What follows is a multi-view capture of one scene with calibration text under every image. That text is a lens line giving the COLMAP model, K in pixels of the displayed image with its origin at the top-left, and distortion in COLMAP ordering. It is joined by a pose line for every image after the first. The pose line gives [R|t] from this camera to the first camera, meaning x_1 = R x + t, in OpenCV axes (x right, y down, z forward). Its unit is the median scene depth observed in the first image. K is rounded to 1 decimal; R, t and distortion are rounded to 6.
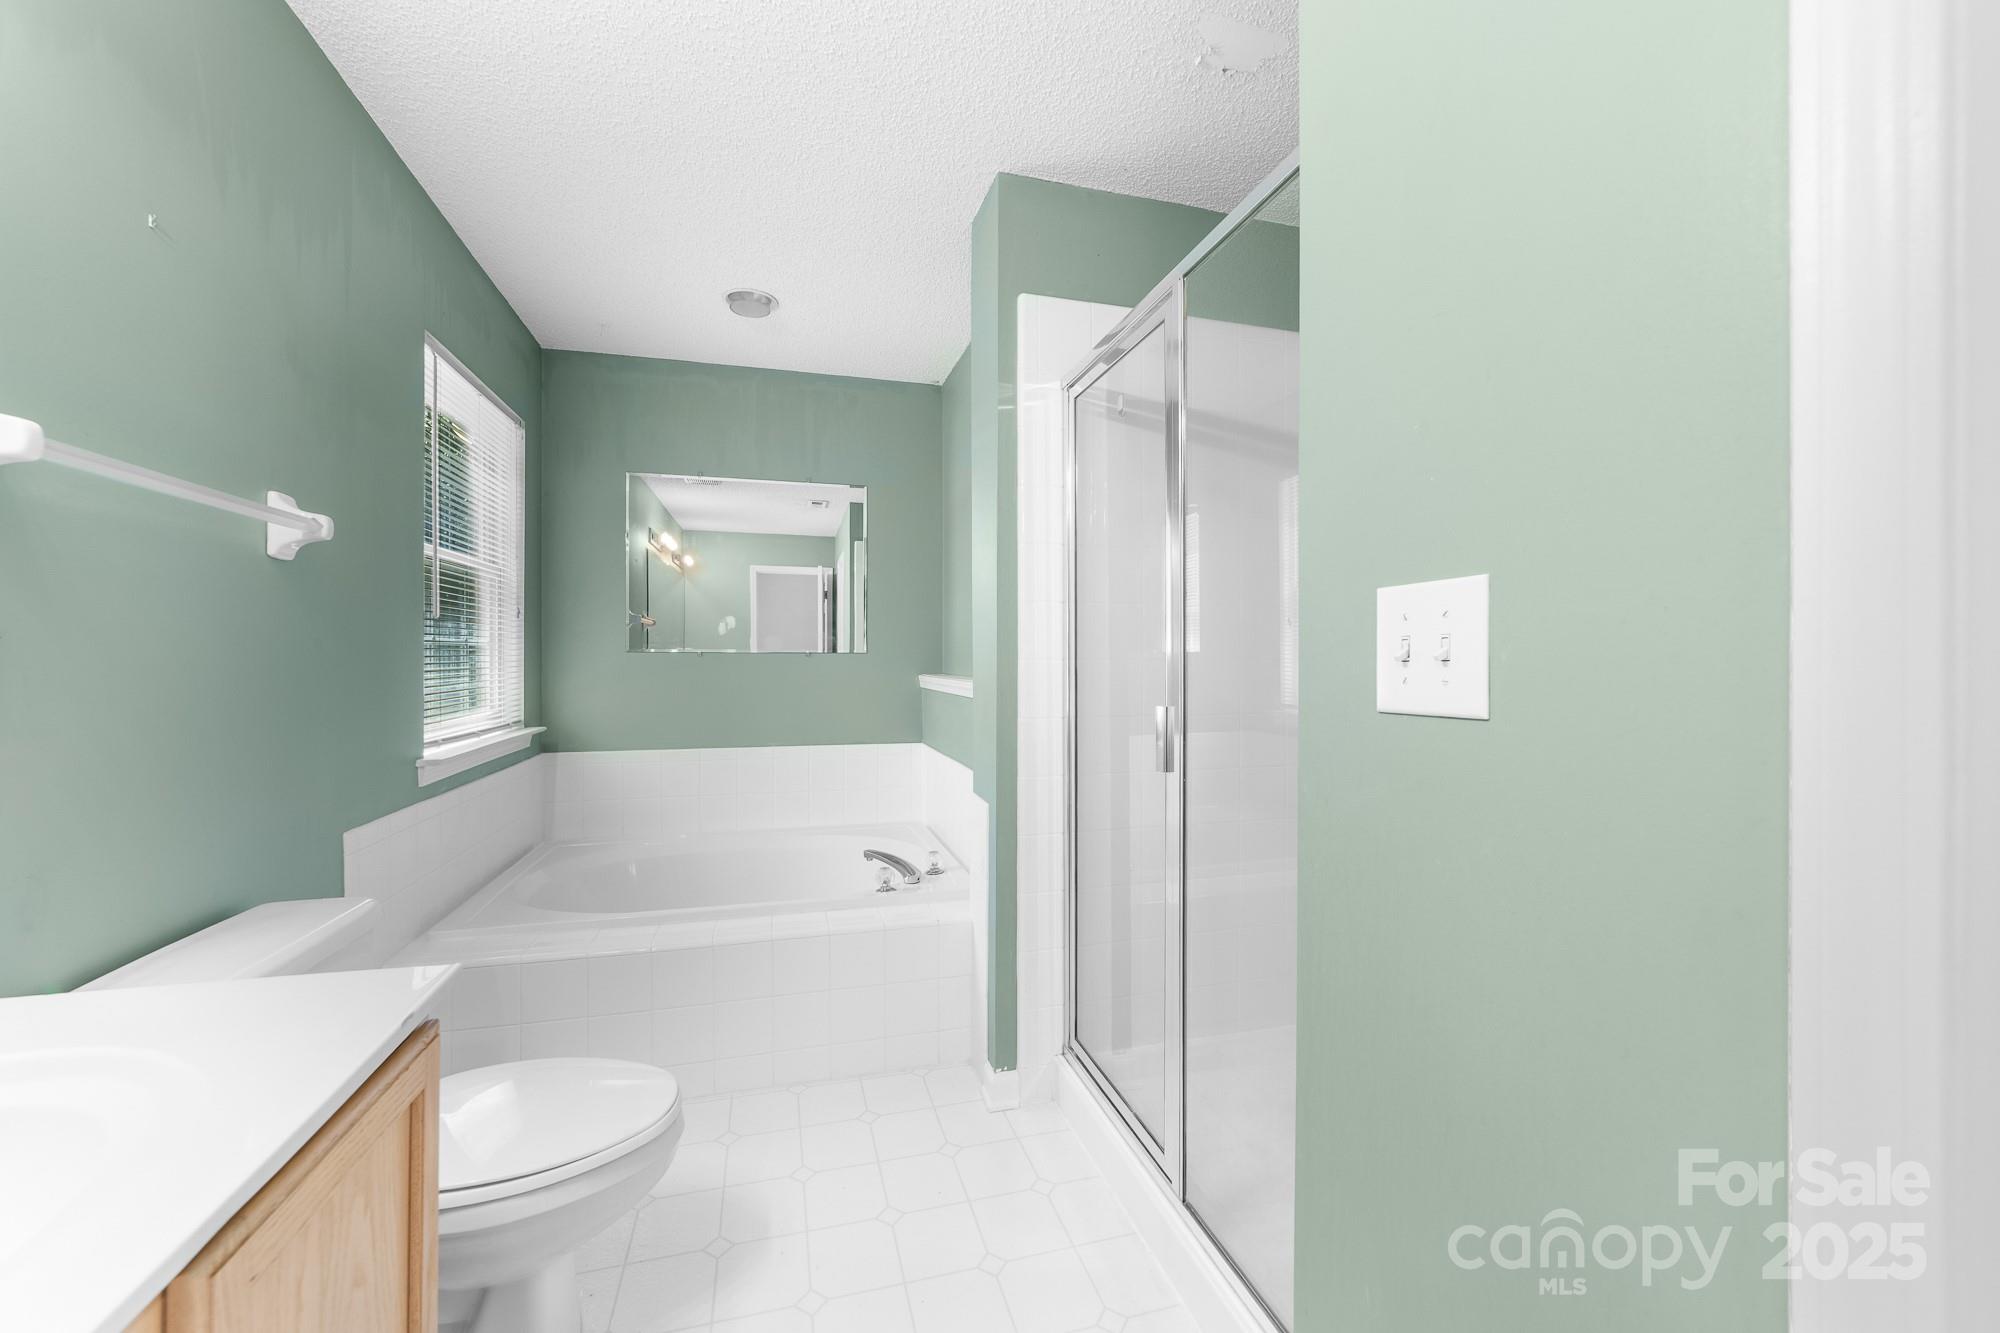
lens RADIAL K [[807.0, 0, 1000.8], [0, 807.0, 660.9], [0, 0, 1]] dist [-0.008939, -0.000200]
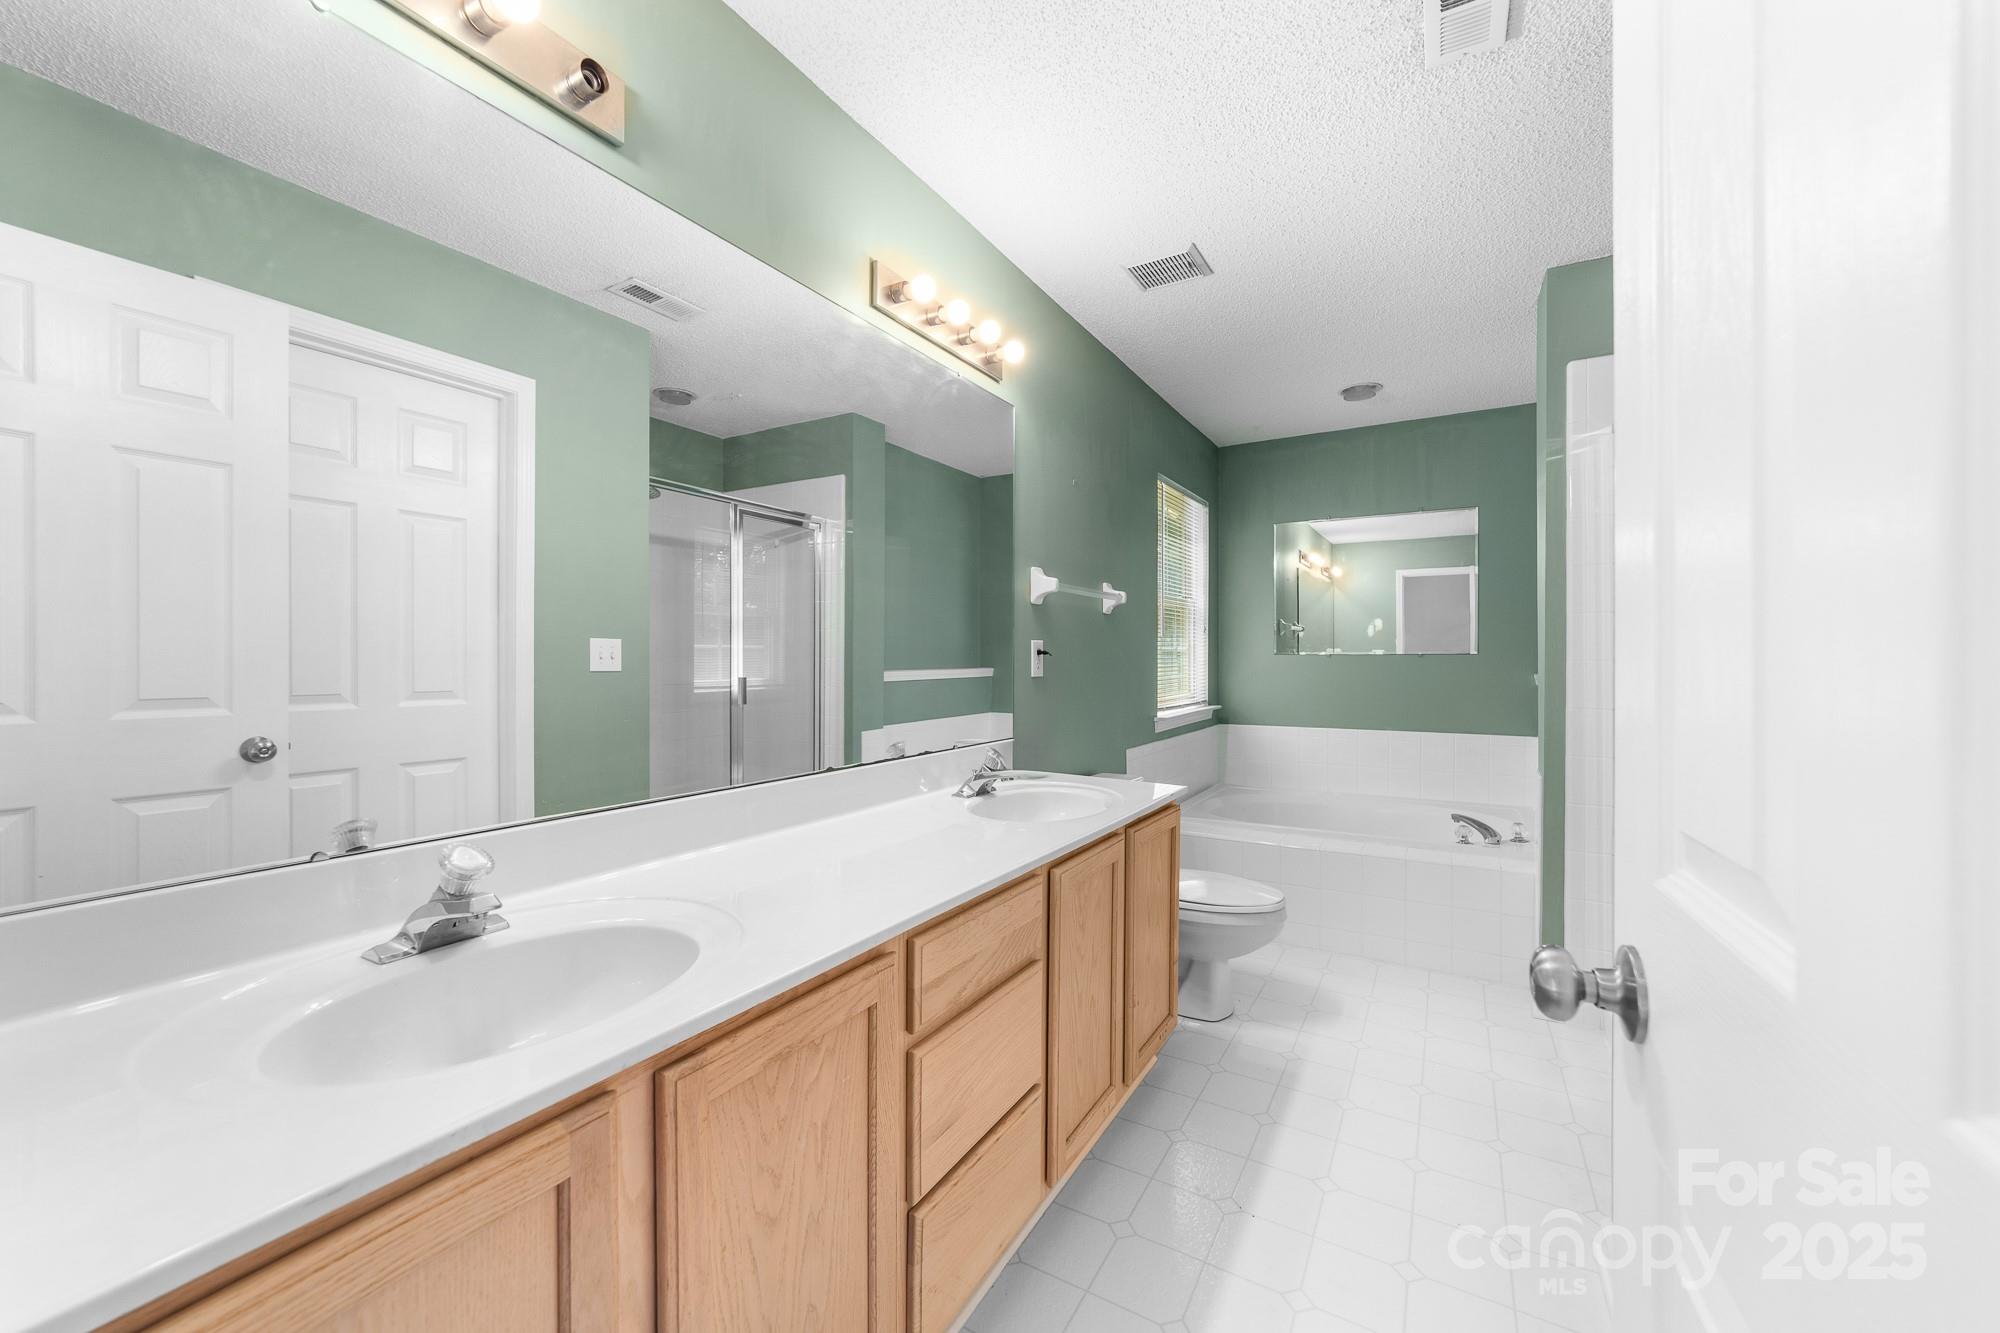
lens RADIAL K [[807.0, 0, 993.4], [0, 807.0, 666.2], [0, 0, 1]] dist [-0.008939, -0.000200]
pose [[0.702718, 0.003794, -0.711459, 0.212889], [0.000805, 0.999981, 0.006129, -0.000692], [0.711468, -0.004880, 0.702701, -0.370504]]
